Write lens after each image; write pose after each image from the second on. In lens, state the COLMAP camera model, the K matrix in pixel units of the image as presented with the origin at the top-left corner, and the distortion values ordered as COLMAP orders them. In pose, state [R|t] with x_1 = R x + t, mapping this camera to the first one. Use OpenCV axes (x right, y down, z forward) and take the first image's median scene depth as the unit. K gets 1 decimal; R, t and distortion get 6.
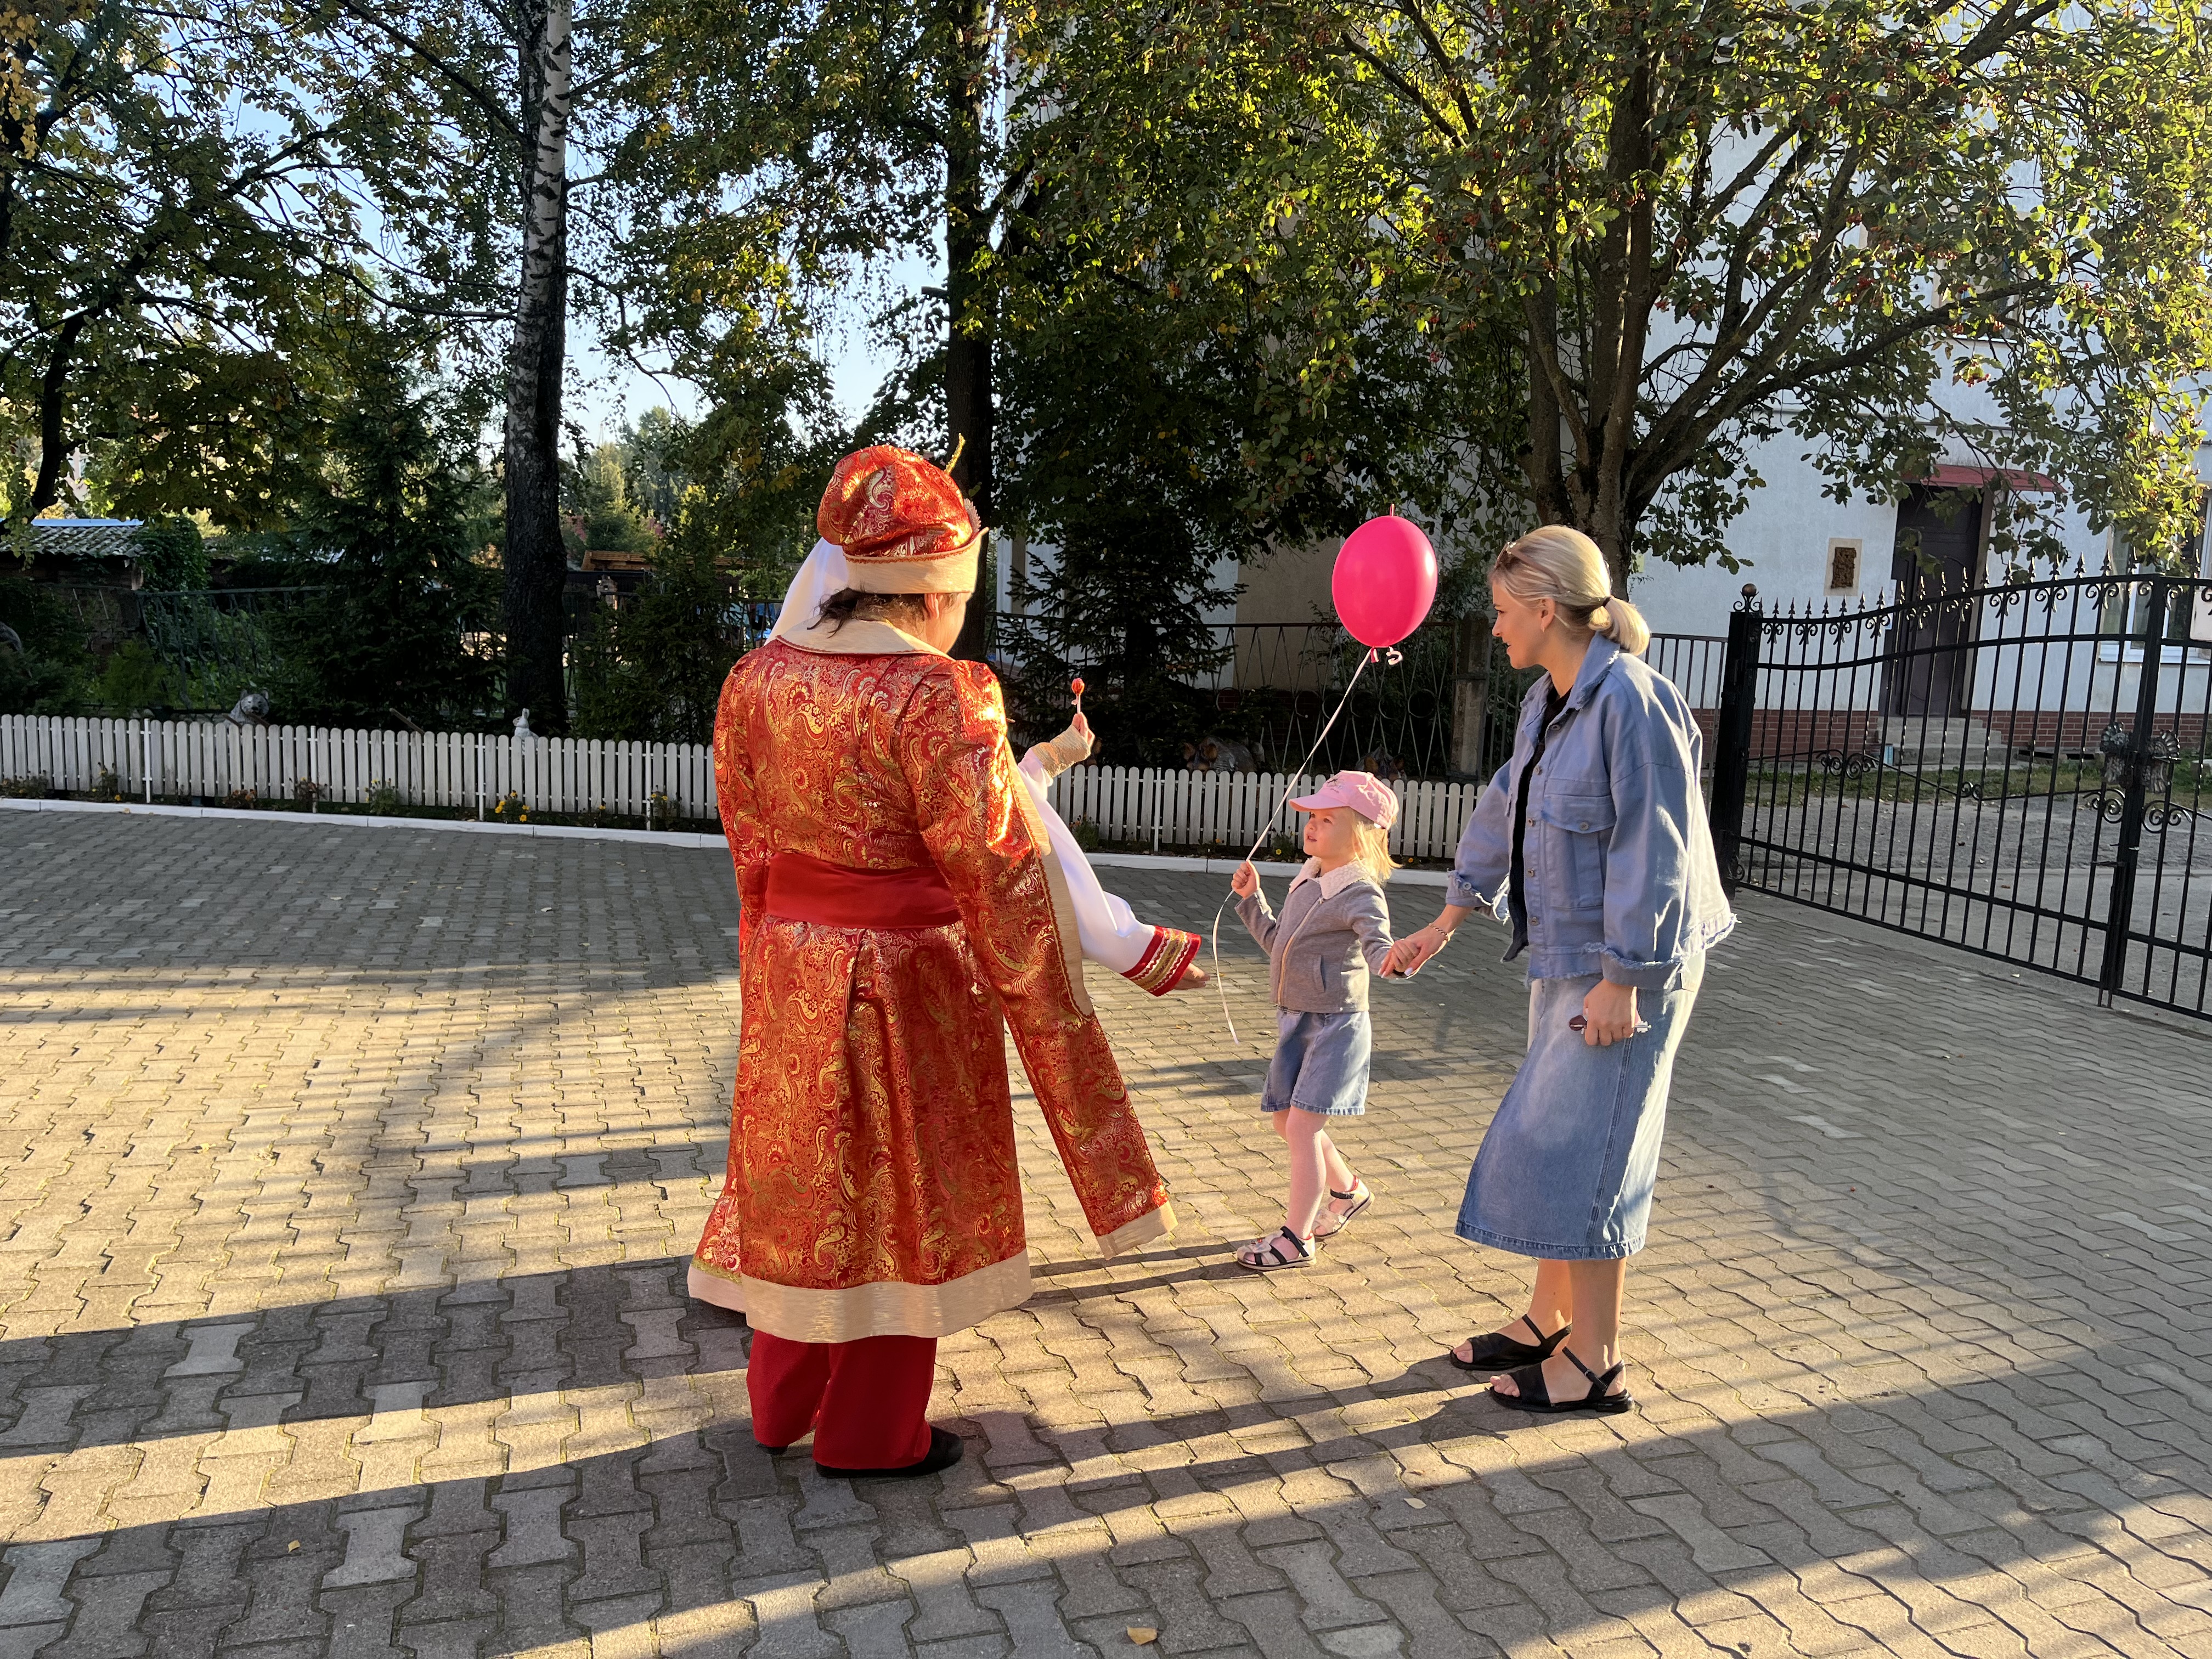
lens RADIAL K [[1728.4, 0, 1061.8], [0, 1728.4, 822.1], [0, 0, 1]] dist [0.083317, 0.001110]
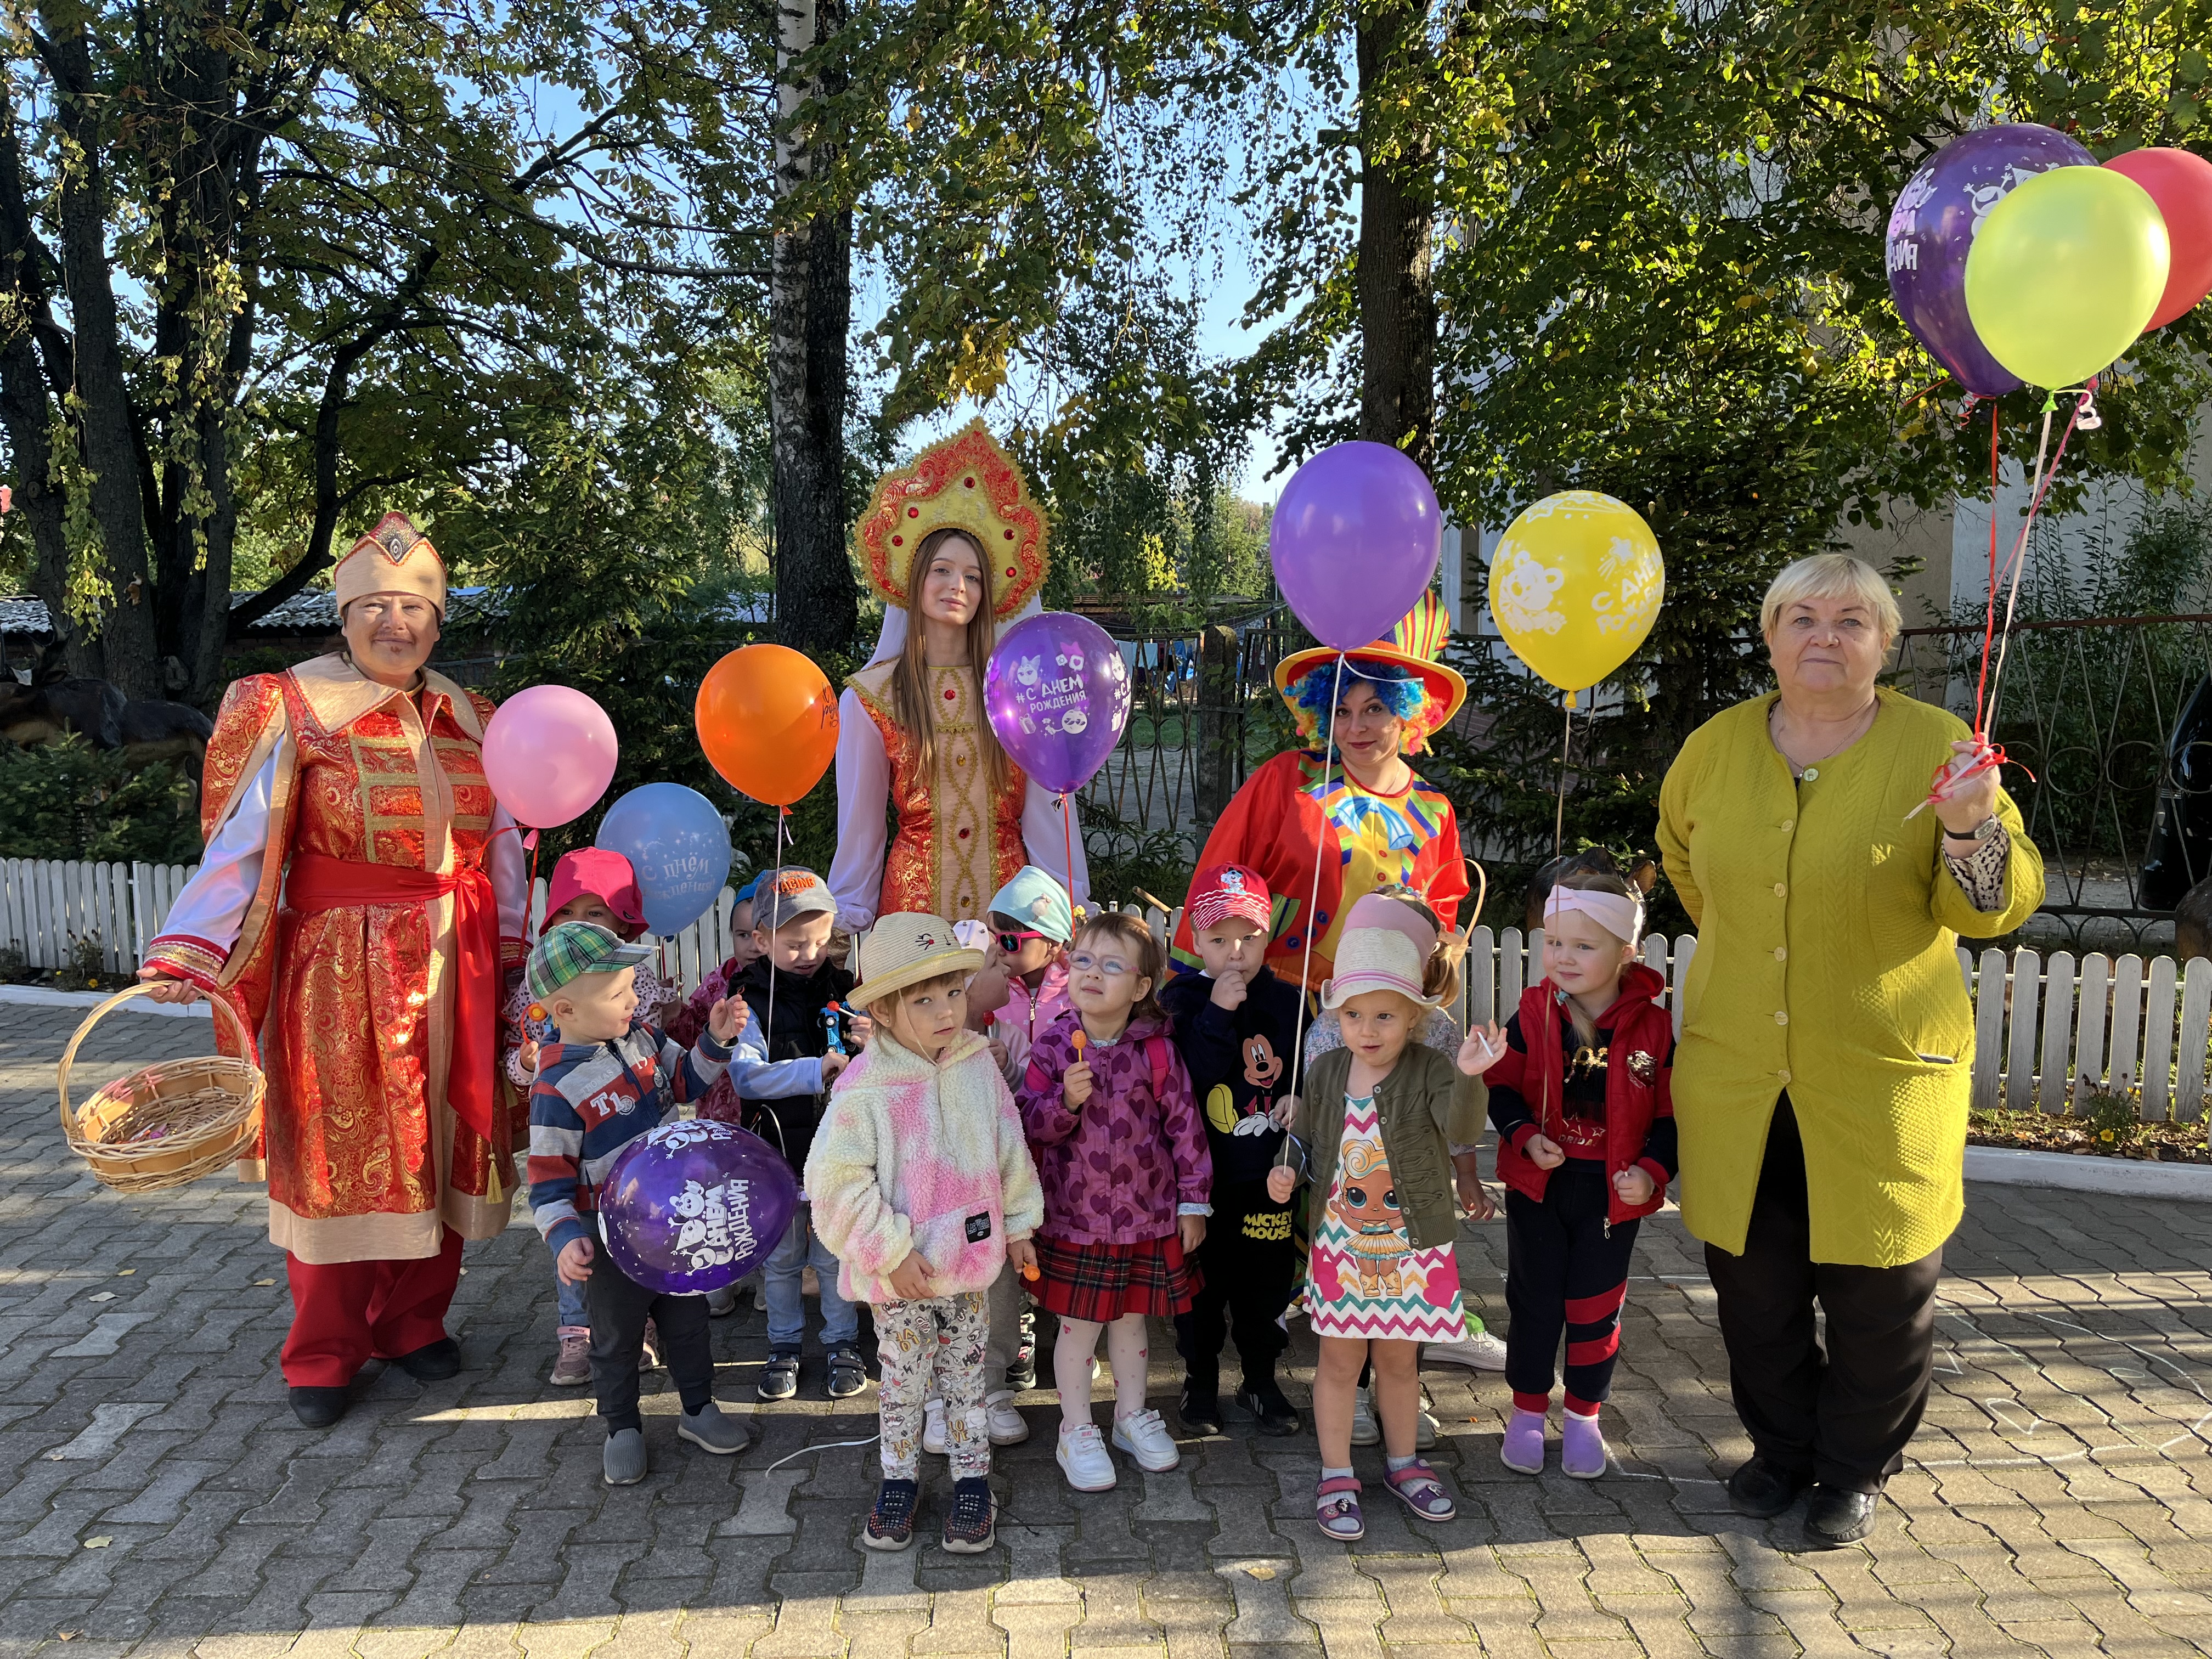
lens RADIAL K [[1691.6, 0, 1098.1], [0, 1691.6, 838.5], [0, 0, 1]] dist [0.073445, -0.109337]
pose [[0.971683, -0.018369, -0.235574, -0.013044], [0.016809, 0.999821, -0.008628, -0.035705], [0.235690, 0.004424, 0.971818, 0.301961]]
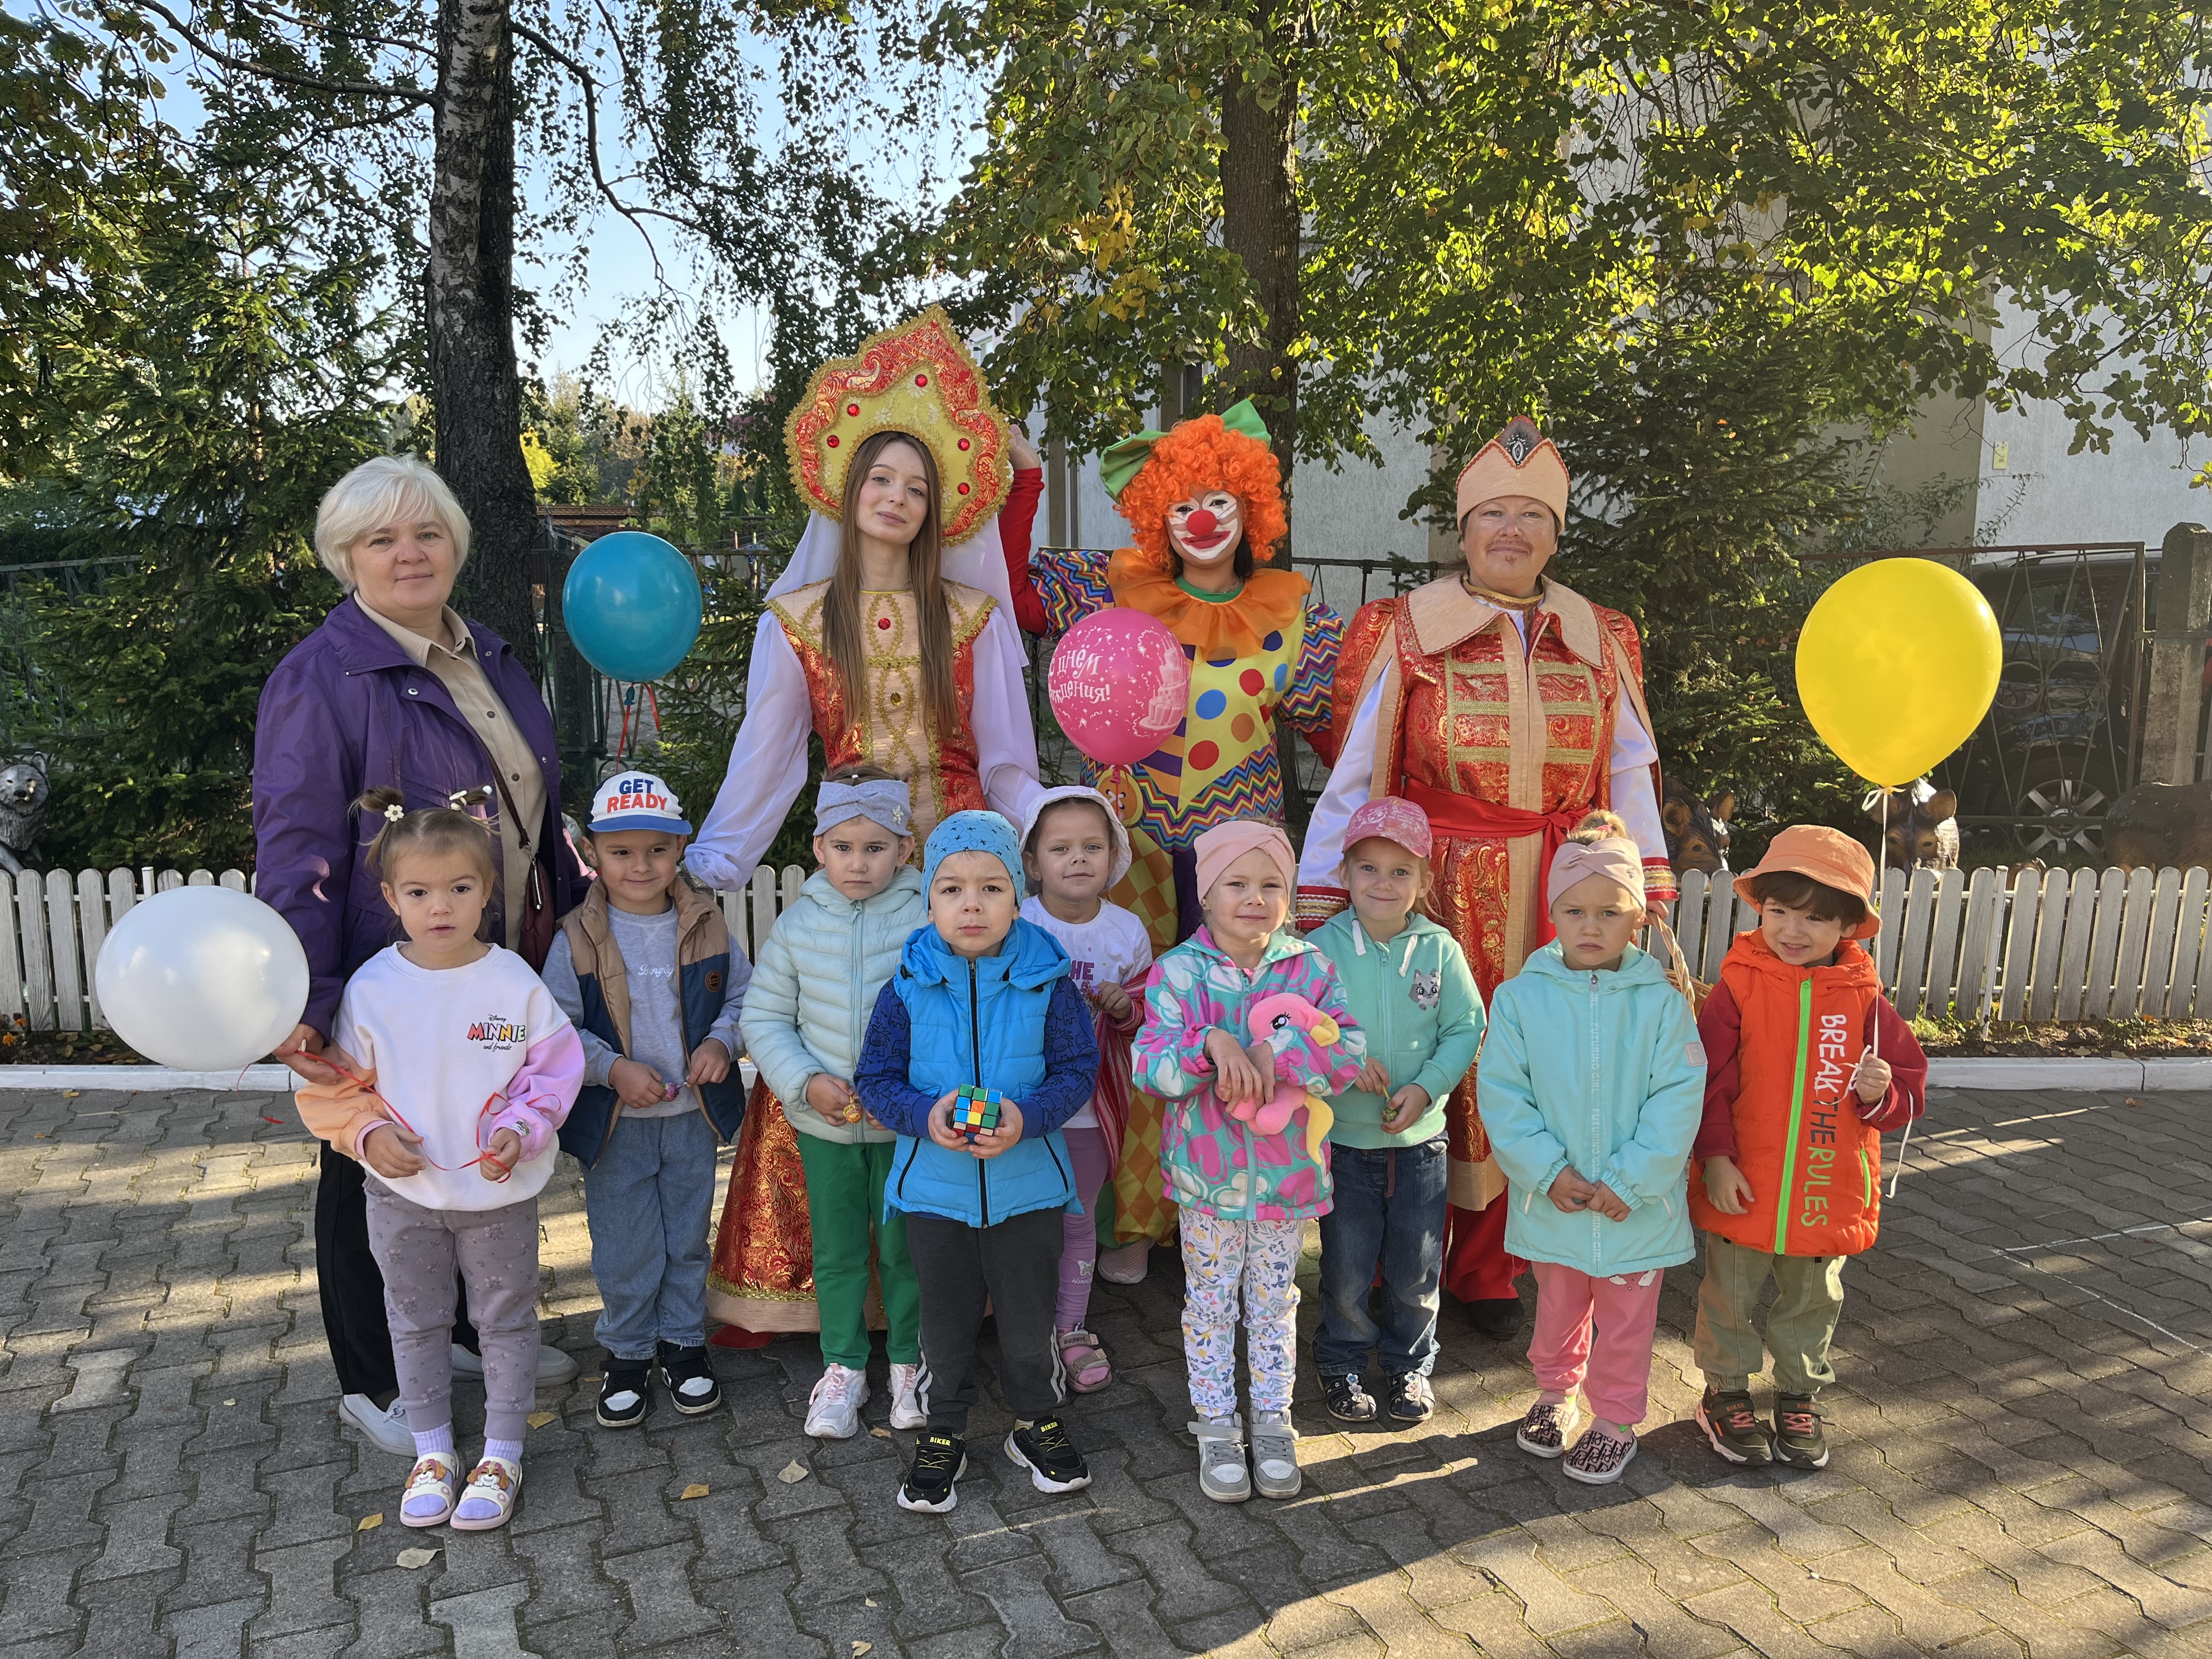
lens RADIAL K [[1696.9, 0, 1106.0], [0, 1696.9, 829.5], [0, 0, 1]] dist [0.066538, -0.002297]
pose [[0.992152, -0.052292, 0.113575, -0.148316], [0.047656, 0.997931, 0.043158, -0.045187], [-0.115597, -0.037406, 0.992592, 0.337953]]
